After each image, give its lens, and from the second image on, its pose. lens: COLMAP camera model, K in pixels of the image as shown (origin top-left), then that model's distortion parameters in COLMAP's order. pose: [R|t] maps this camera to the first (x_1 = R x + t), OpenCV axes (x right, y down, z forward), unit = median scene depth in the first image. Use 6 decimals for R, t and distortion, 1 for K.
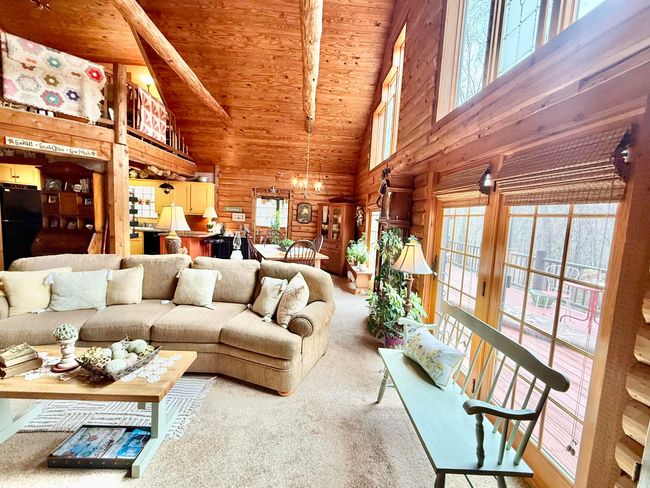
lens RADIAL K [[259.9, 0, 321.8], [0, 259.9, 242.4], [0, 0, 1]] dist [-0.007910, 0.000143]
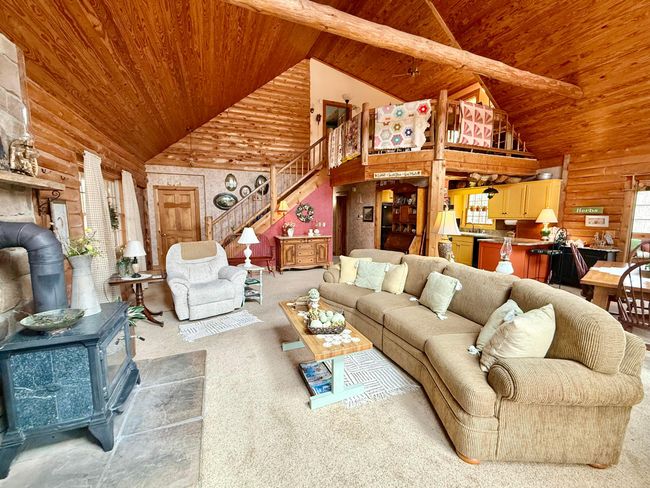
lens RADIAL K [[259.9, 0, 324.1], [0, 259.9, 243.3], [0, 0, 1]] dist [-0.007910, 0.000143]
pose [[0.363219, 0.052959, -0.930197, 0.135954], [-0.074026, 0.996867, 0.027850, -0.003434], [0.928758, 0.058743, 0.366002, 0.123067]]
